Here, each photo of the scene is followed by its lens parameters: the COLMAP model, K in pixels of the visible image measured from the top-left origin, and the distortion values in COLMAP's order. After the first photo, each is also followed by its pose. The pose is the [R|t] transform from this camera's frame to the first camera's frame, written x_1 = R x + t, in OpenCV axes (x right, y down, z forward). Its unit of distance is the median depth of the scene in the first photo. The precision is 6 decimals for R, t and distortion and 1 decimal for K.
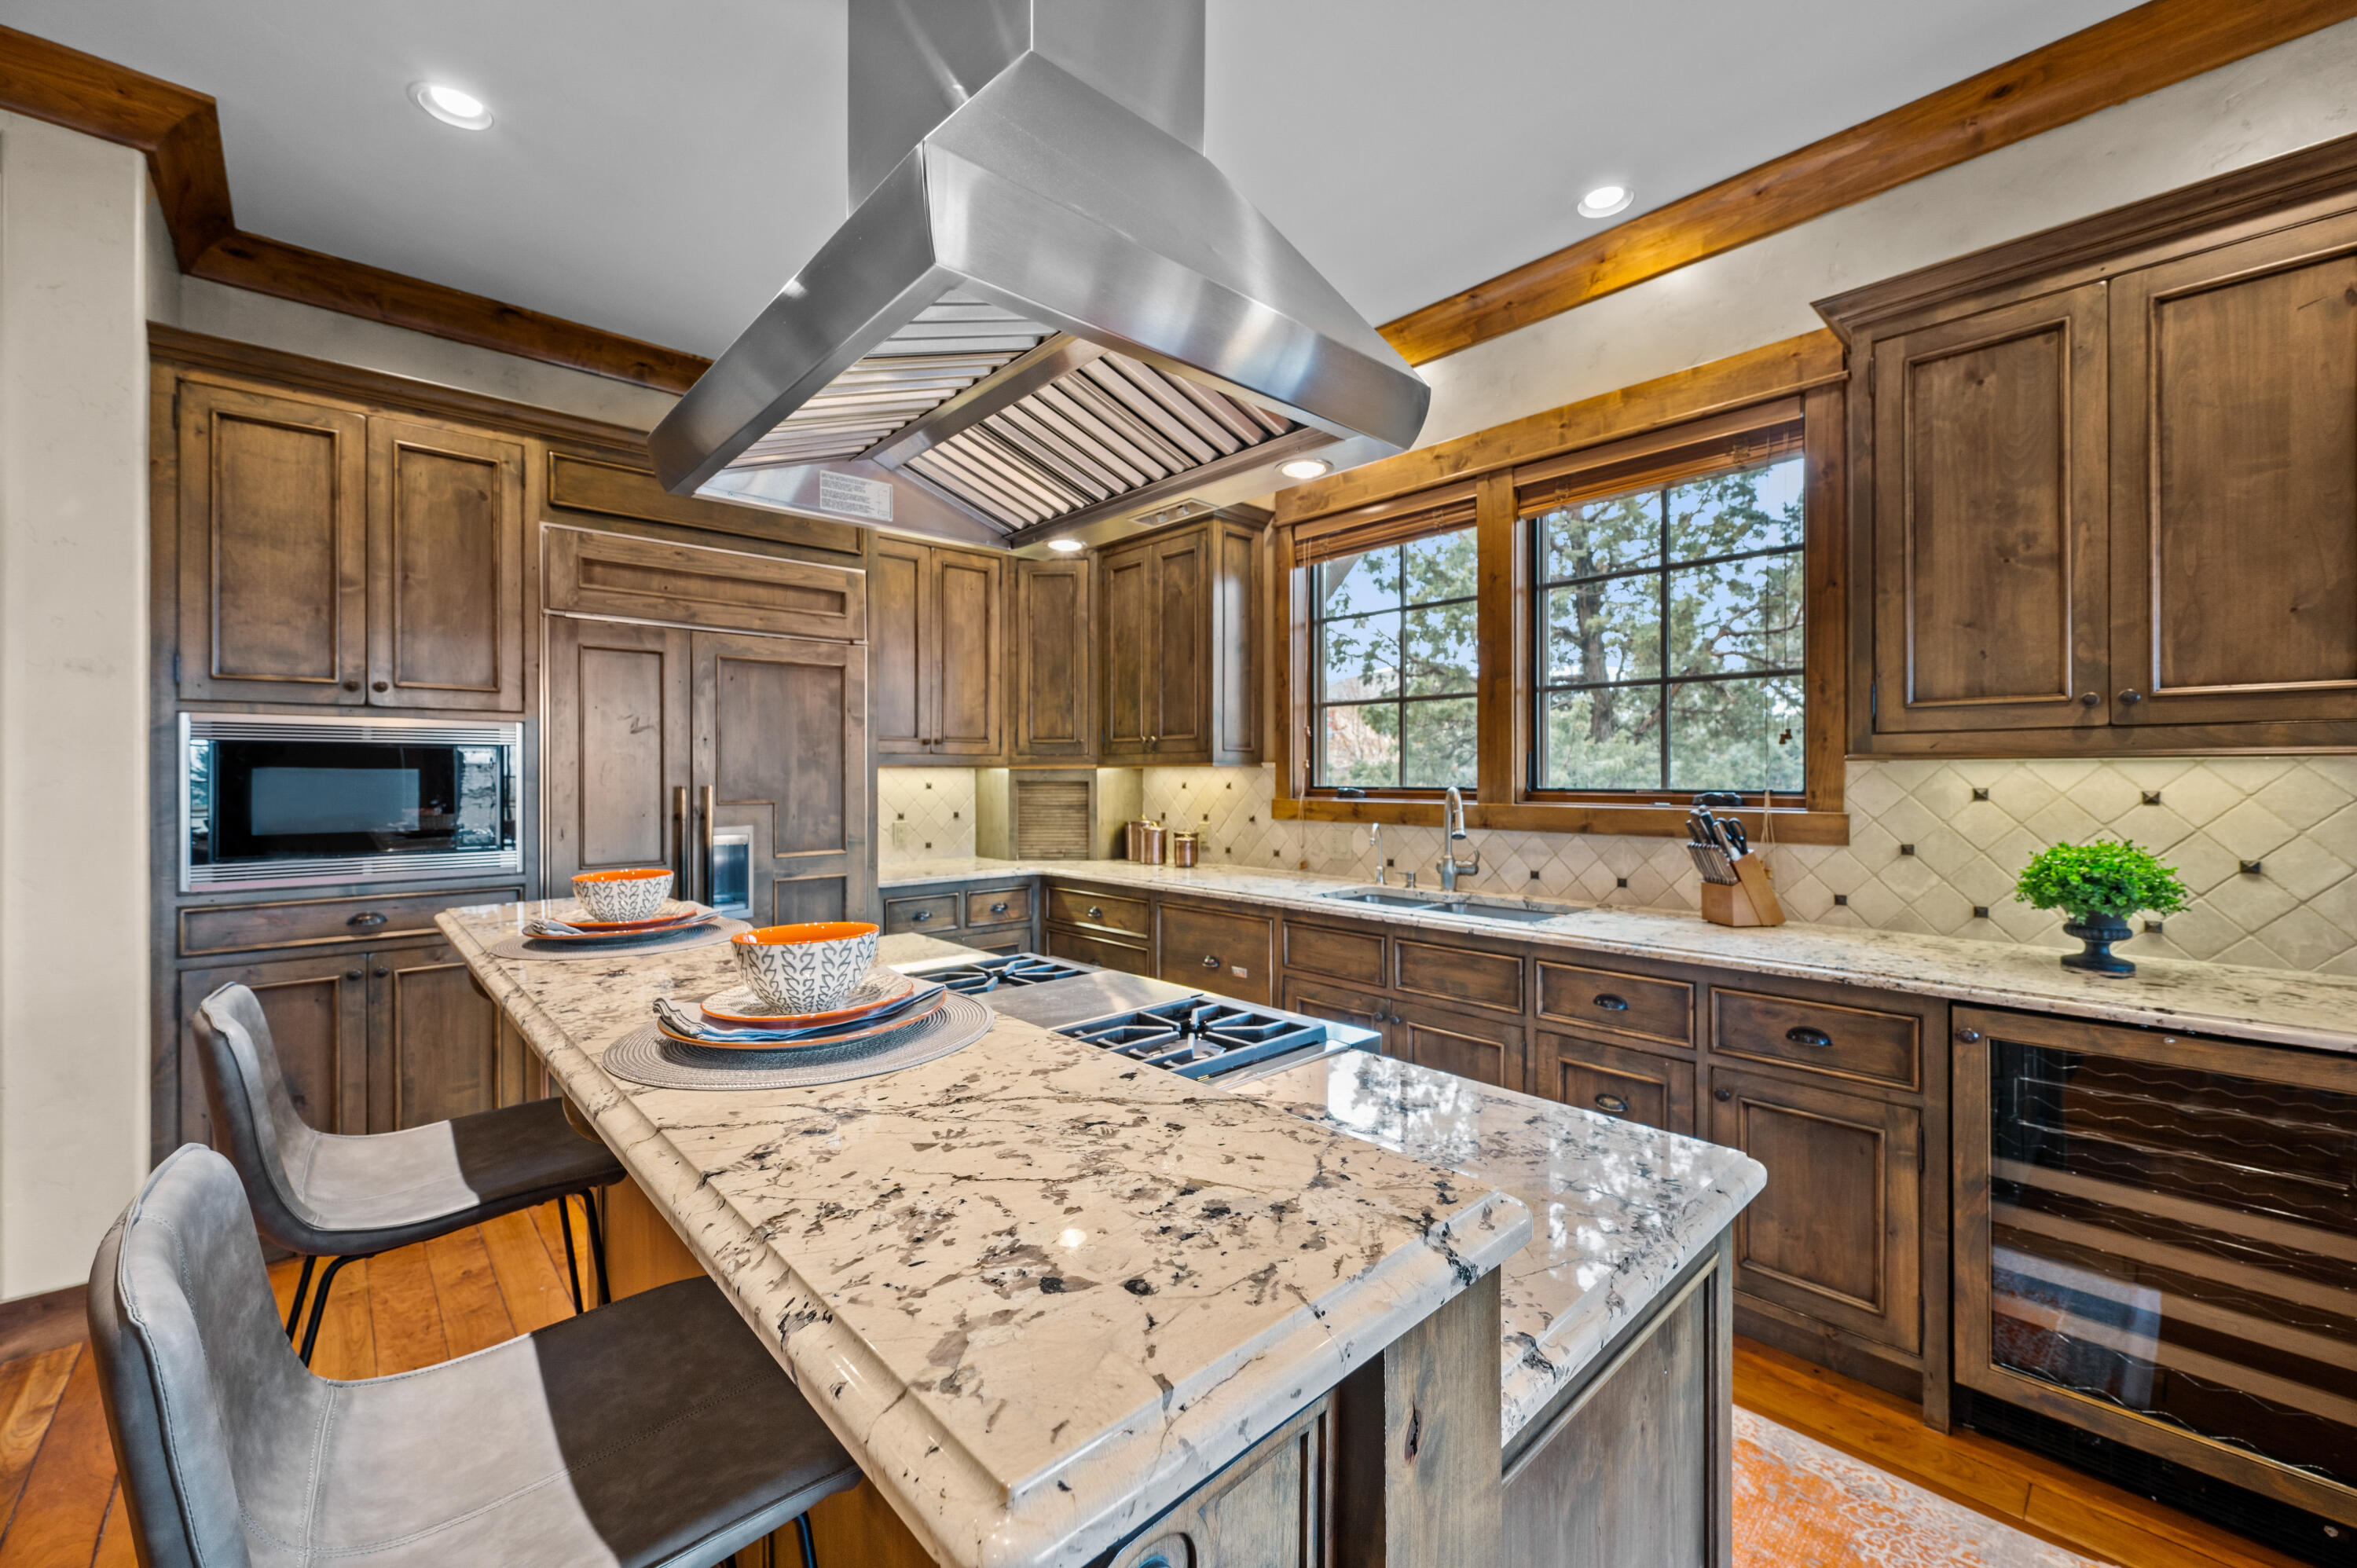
lens RADIAL K [[932.0, 0, 1192.8], [0, 932.0, 775.3], [0, 0, 1]] dist [0.002788, -0.002254]
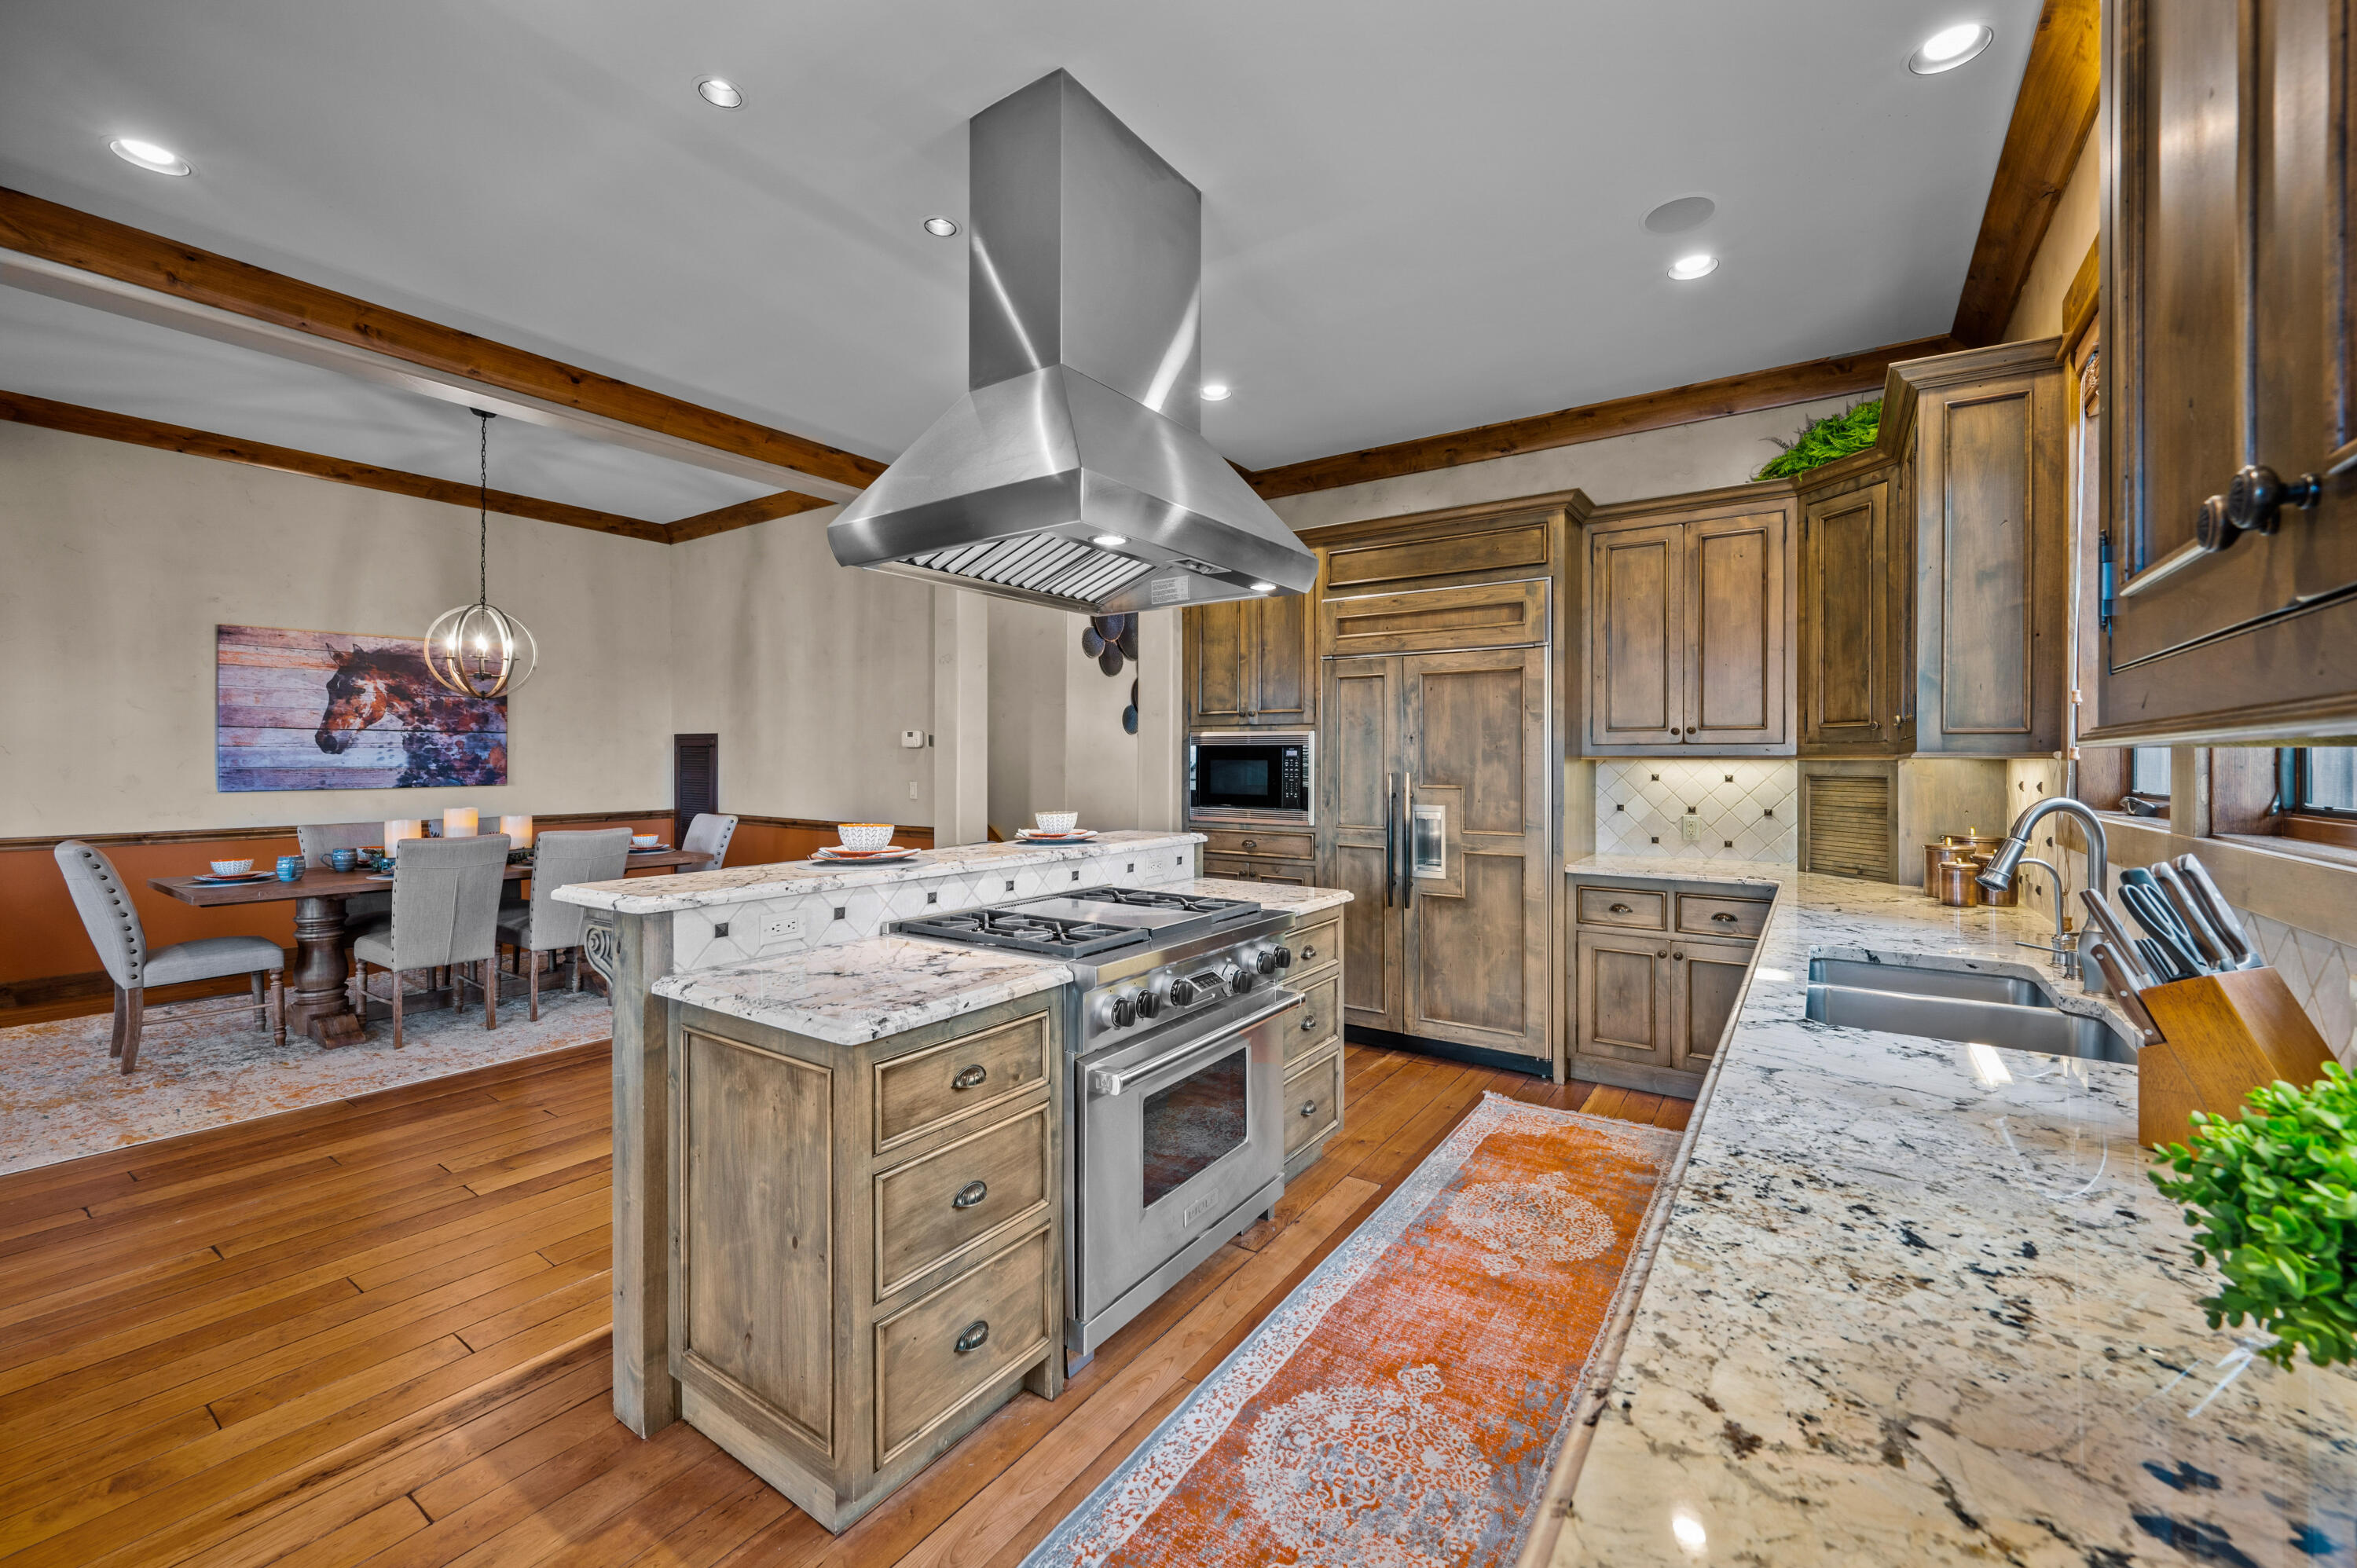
lens RADIAL K [[932.0, 0, 1164.1], [0, 932.0, 766.5], [0, 0, 1]] dist [0.002788, -0.002254]
pose [[0.218508, 0.008055, -0.975802, 0.637739], [-0.005611, 0.999960, 0.006998, -0.004920], [0.975819, 0.003946, 0.218544, 0.347790]]
